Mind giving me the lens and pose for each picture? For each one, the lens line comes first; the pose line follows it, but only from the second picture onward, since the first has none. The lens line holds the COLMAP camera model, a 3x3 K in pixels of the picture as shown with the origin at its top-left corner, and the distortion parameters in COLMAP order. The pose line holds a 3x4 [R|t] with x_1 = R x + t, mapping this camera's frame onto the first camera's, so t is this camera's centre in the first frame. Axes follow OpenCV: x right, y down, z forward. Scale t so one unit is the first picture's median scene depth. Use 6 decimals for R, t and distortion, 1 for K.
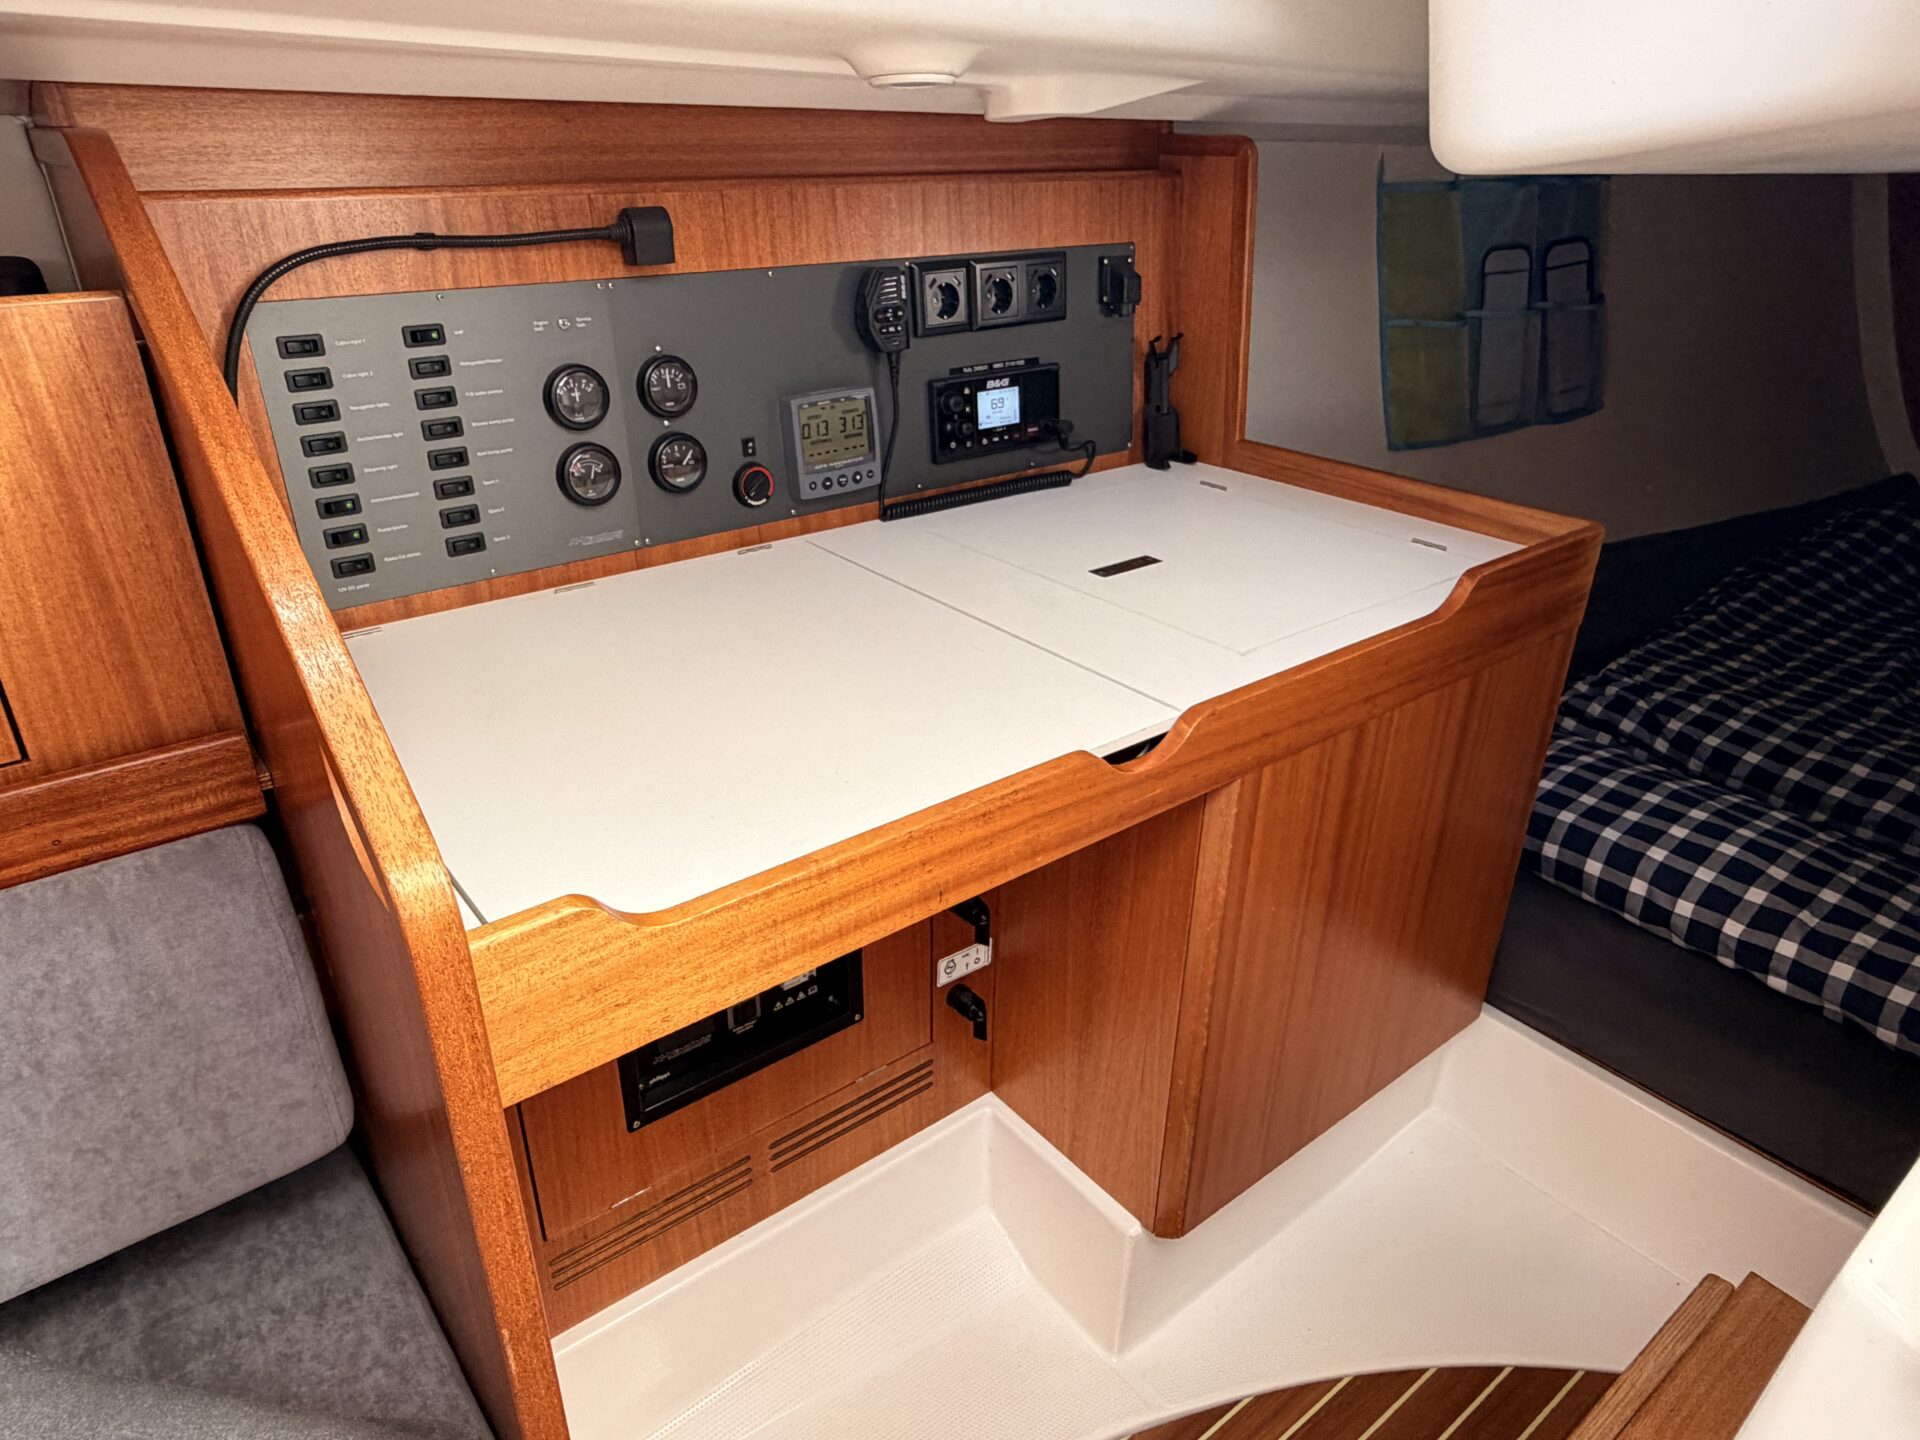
lens RADIAL K [[1209.2, 0, 937.3], [0, 1209.2, 730.1], [0, 0, 1]] dist [-0.000411, 0.002369]
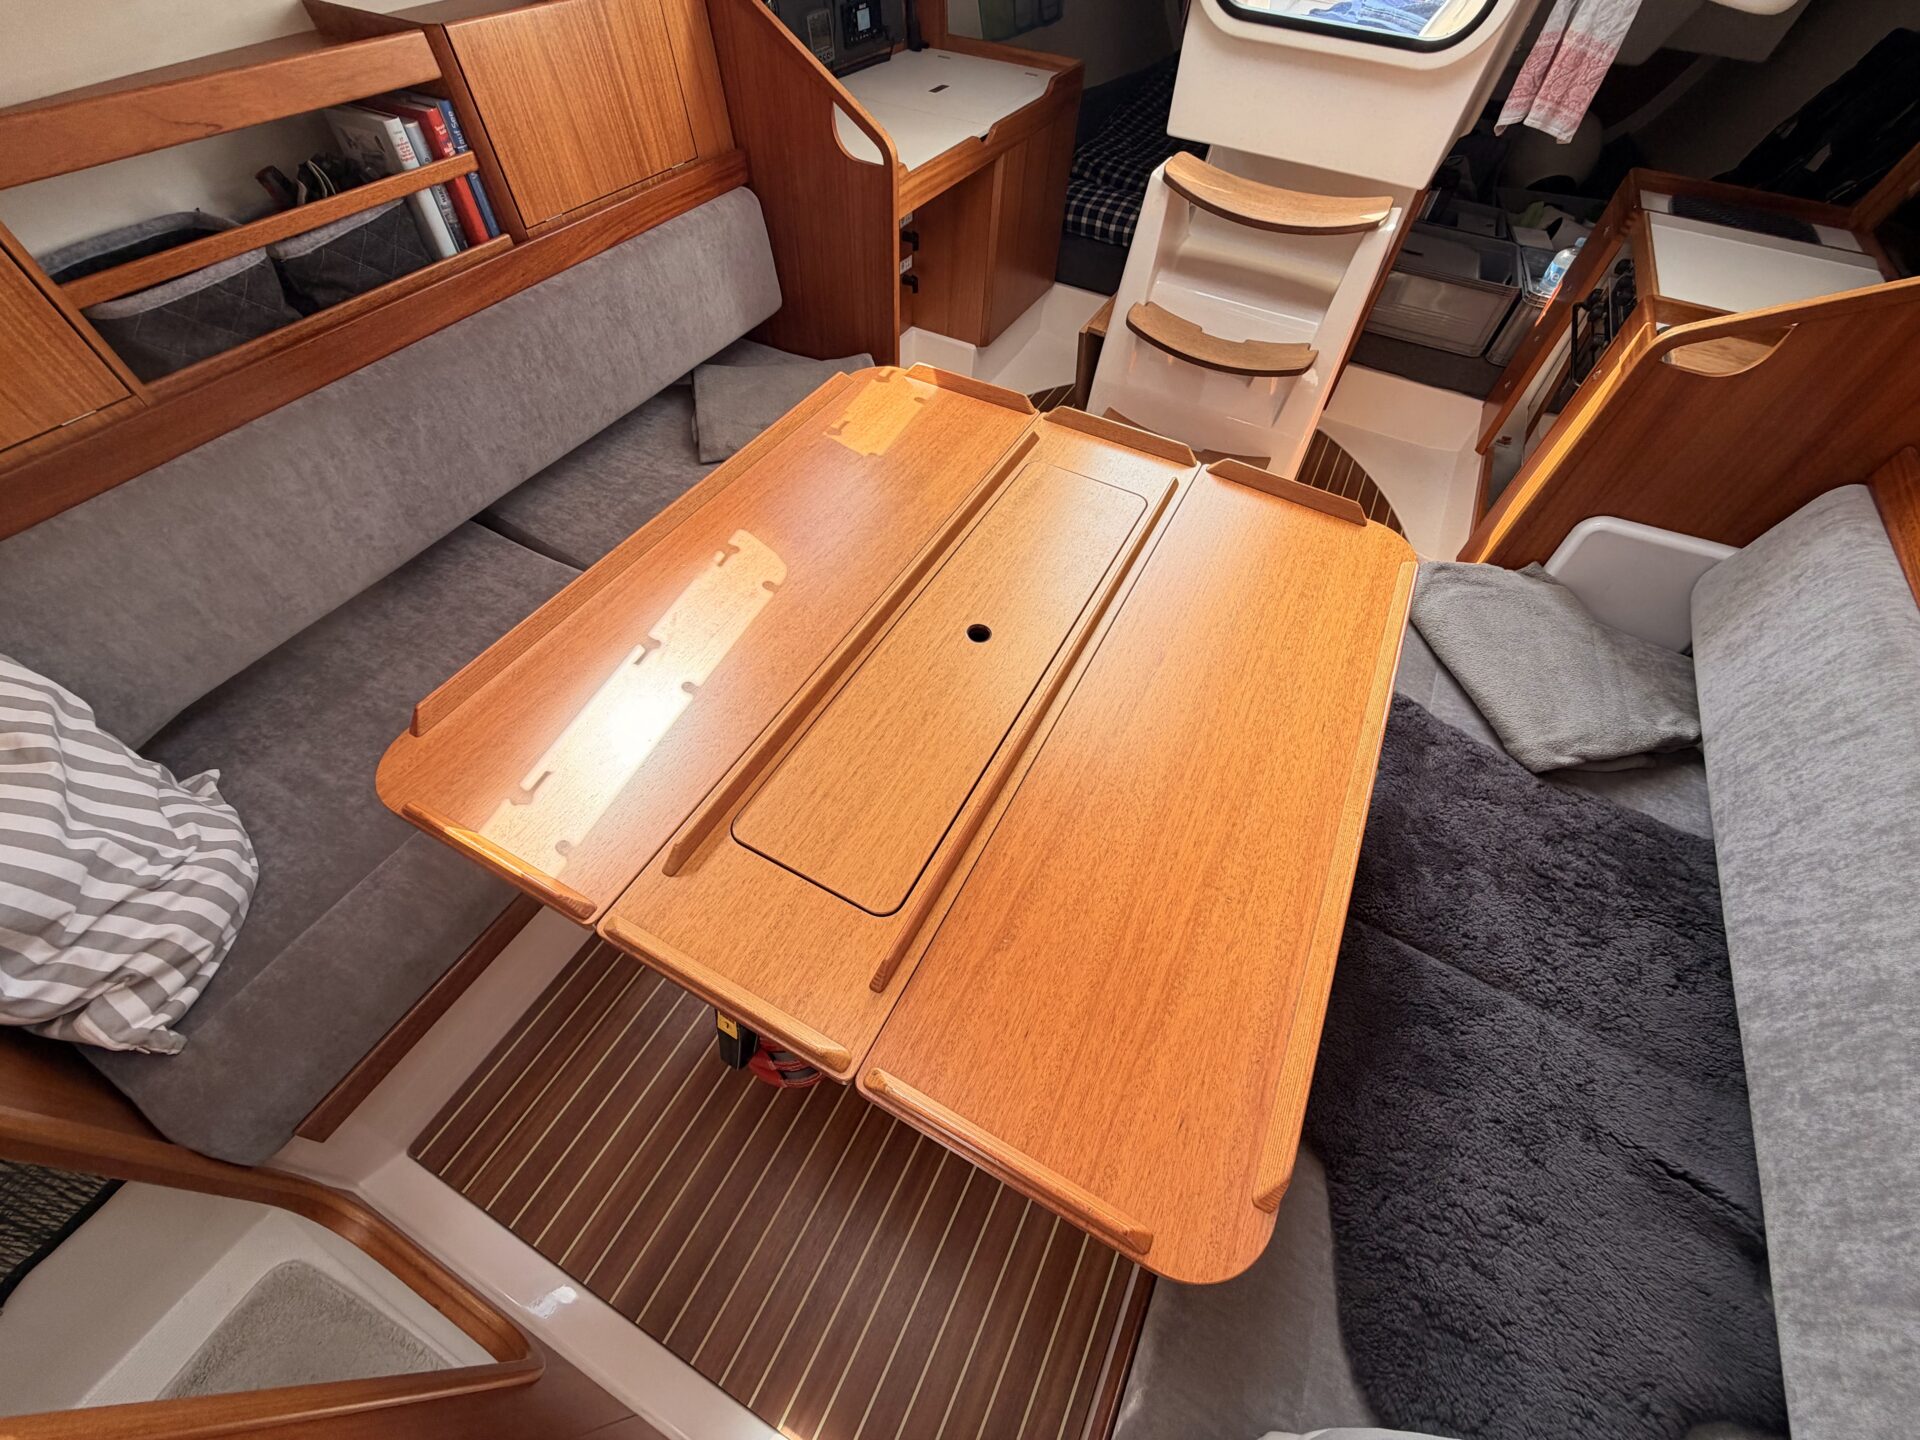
lens RADIAL K [[769.6, 0, 953.7], [0, 769.6, 718.9], [0, 0, 1]] dist [0.001735, 0.000074]
pose [[0.909310, -0.300725, 0.287609, -0.621124], [0.143578, 0.875469, 0.461454, 0.262641], [-0.390564, -0.378311, 0.839250, -0.860663]]
